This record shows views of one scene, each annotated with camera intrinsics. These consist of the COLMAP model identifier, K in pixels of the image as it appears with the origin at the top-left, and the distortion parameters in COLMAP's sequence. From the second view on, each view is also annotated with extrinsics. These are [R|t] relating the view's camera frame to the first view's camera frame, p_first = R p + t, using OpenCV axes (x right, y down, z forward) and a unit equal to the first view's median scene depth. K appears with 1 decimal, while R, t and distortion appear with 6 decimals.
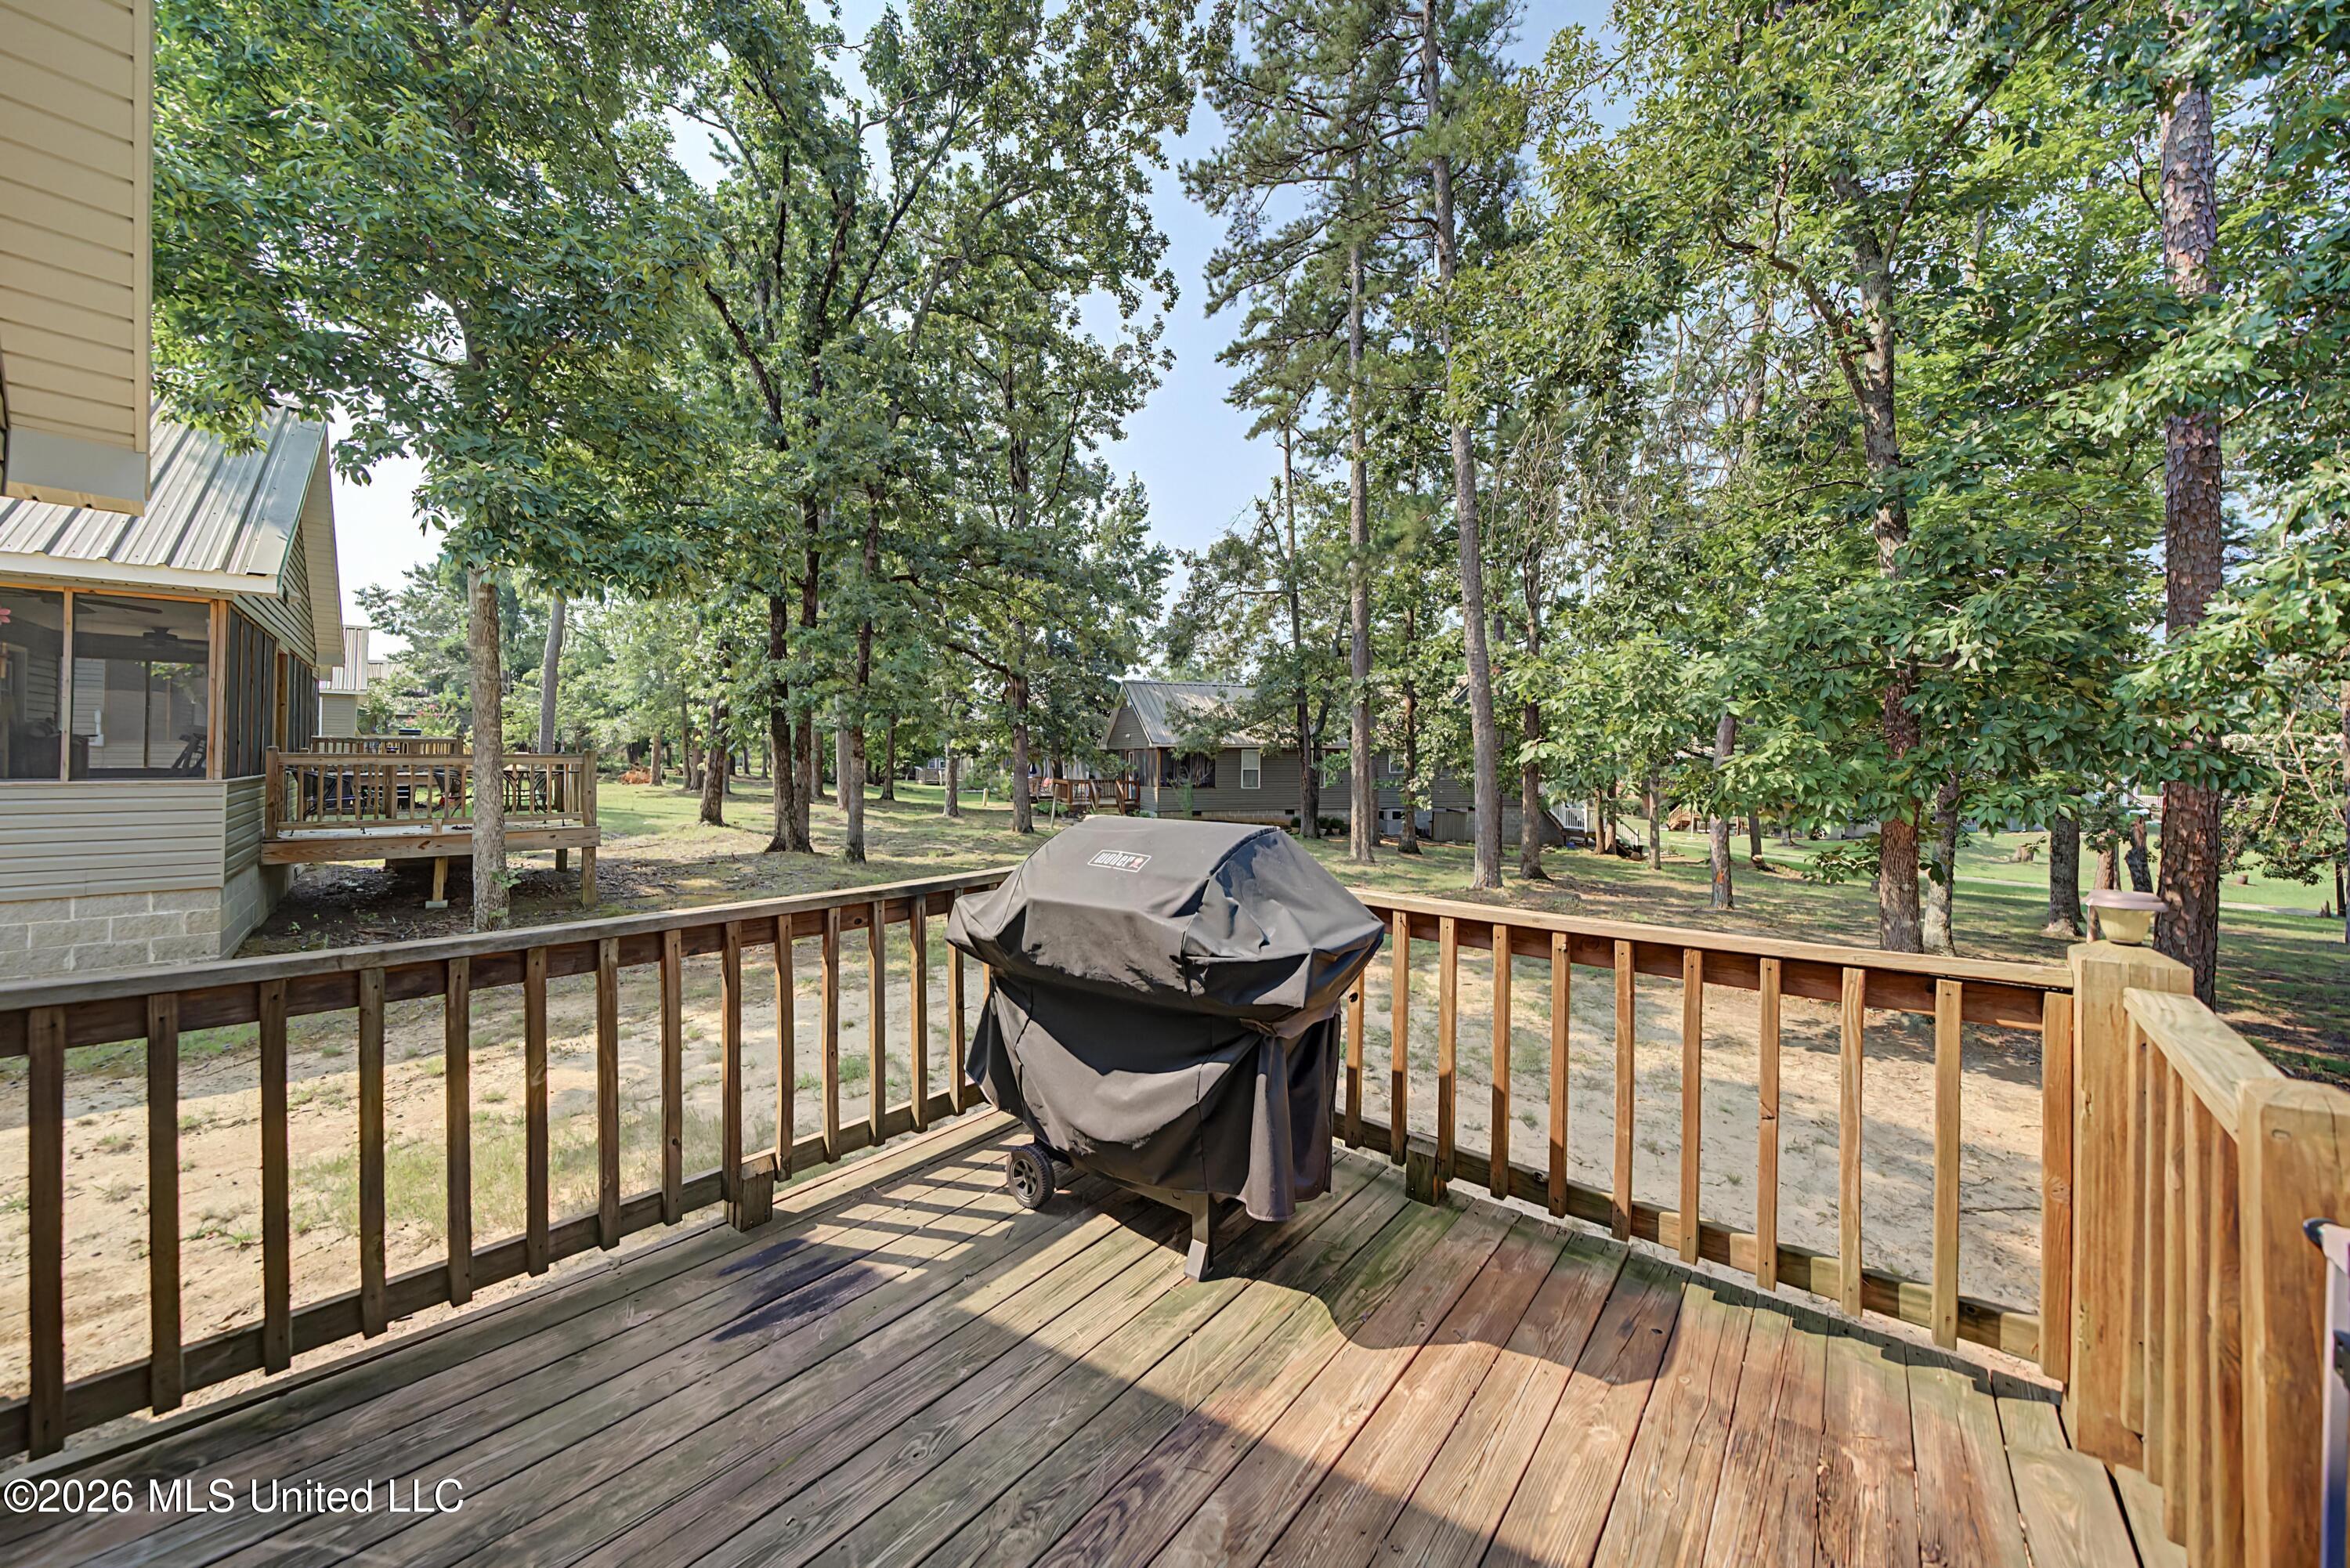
lens RADIAL K [[838.1, 0, 1153.2], [0, 838.1, 756.5], [0, 0, 1]] dist [-0.012631, 0.000035]
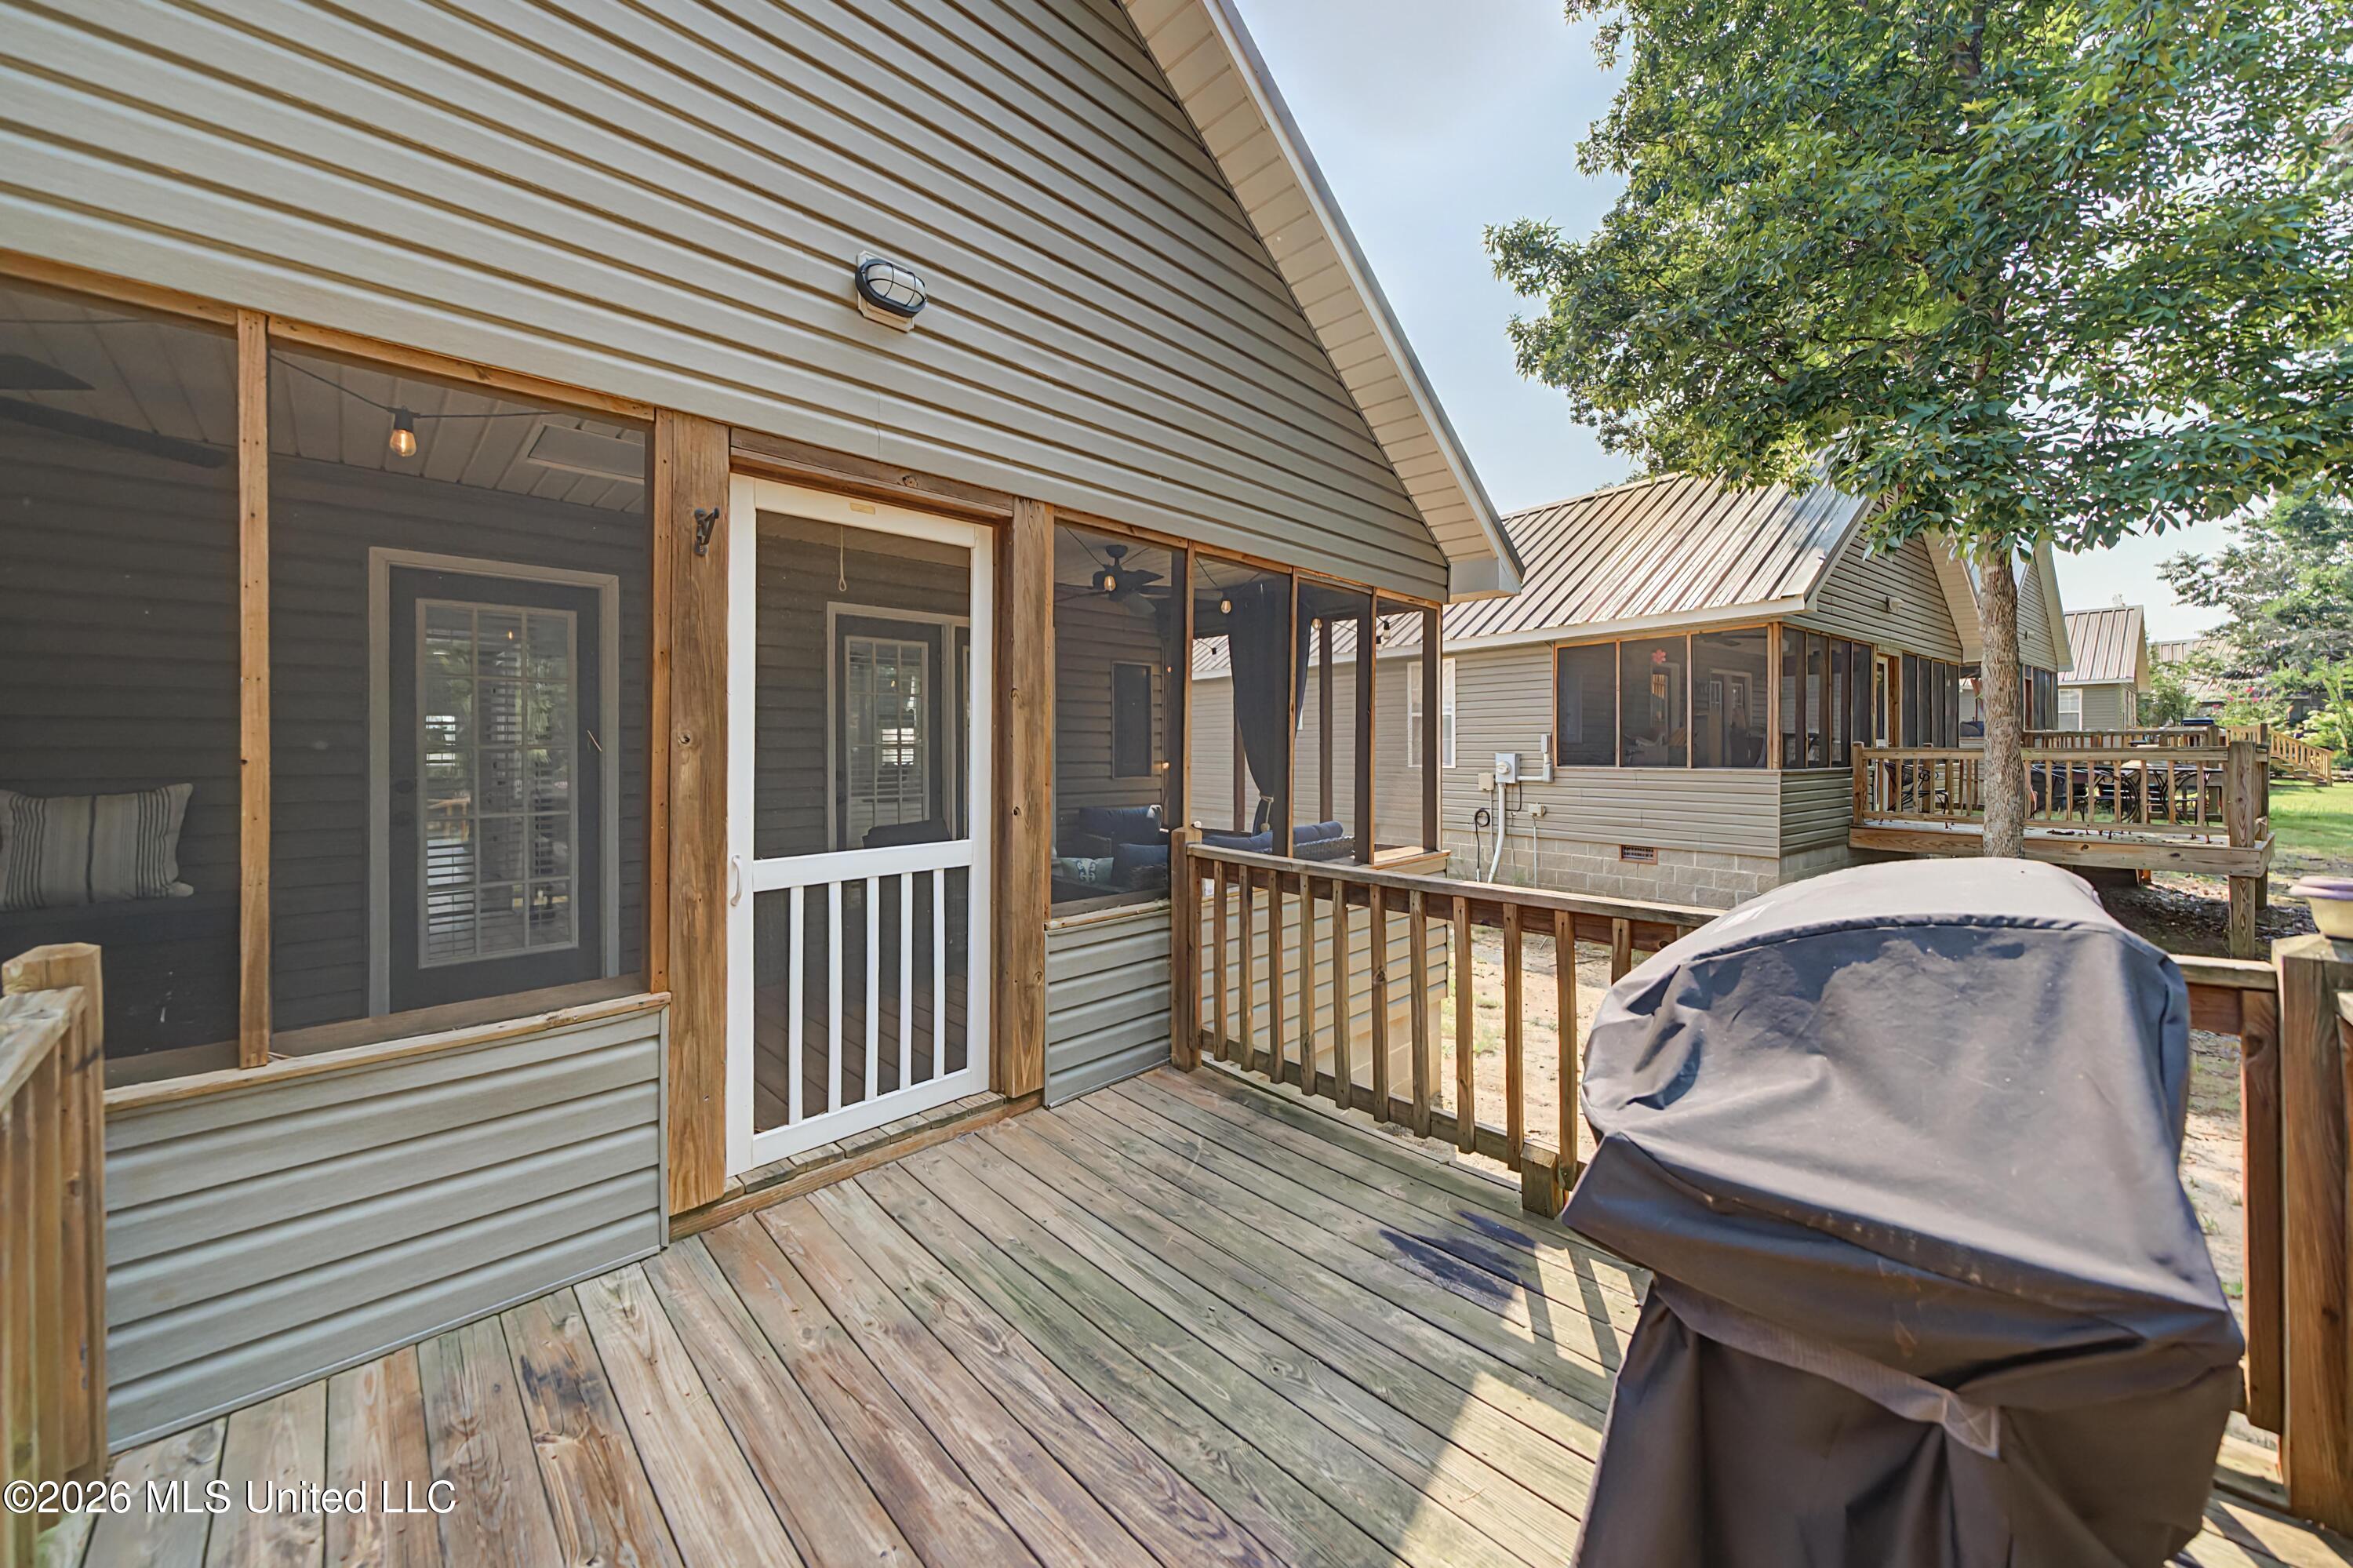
lens RADIAL K [[839.3, 0, 1154.7], [0, 839.3, 756.5], [0, 0, 1]] dist [-0.012631, 0.000035]
pose [[-0.104920, 0.002861, -0.994477, 0.624651], [0.002514, 0.999993, 0.002612, 0.009208], [0.994477, -0.002226, -0.104927, 0.706503]]
